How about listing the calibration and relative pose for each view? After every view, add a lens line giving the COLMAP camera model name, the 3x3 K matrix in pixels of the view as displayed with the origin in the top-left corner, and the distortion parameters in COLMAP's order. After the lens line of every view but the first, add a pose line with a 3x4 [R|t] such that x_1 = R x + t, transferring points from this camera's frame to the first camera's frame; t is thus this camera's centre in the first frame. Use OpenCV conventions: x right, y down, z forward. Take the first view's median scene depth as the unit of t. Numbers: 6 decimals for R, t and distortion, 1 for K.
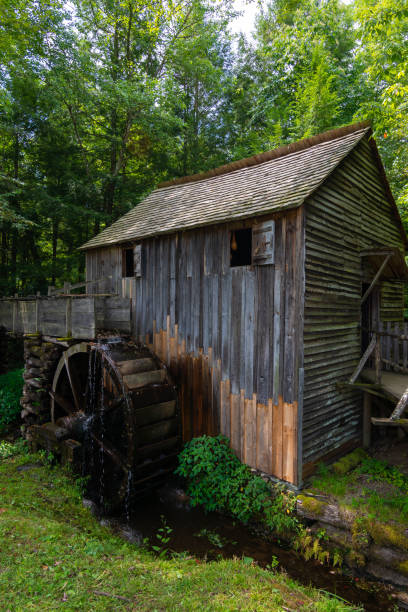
lens RADIAL K [[372.2, 0, 196.7], [0, 372.2, 302.2], [0, 0, 1]] dist [-0.001633, 0.000715]
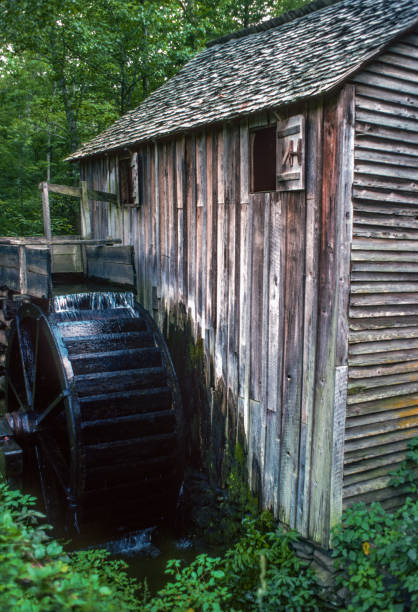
lens RADIAL K [[637.2, 0, 209.6], [0, 637.2, 287.1], [0, 0, 1]] dist [-0.011504, -0.005081]
pose [[0.971400, 0.019281, -0.236666, 0.276175], [0.004644, 0.994965, 0.100119, -0.046435], [0.237404, -0.098355, 0.966419, -0.021647]]
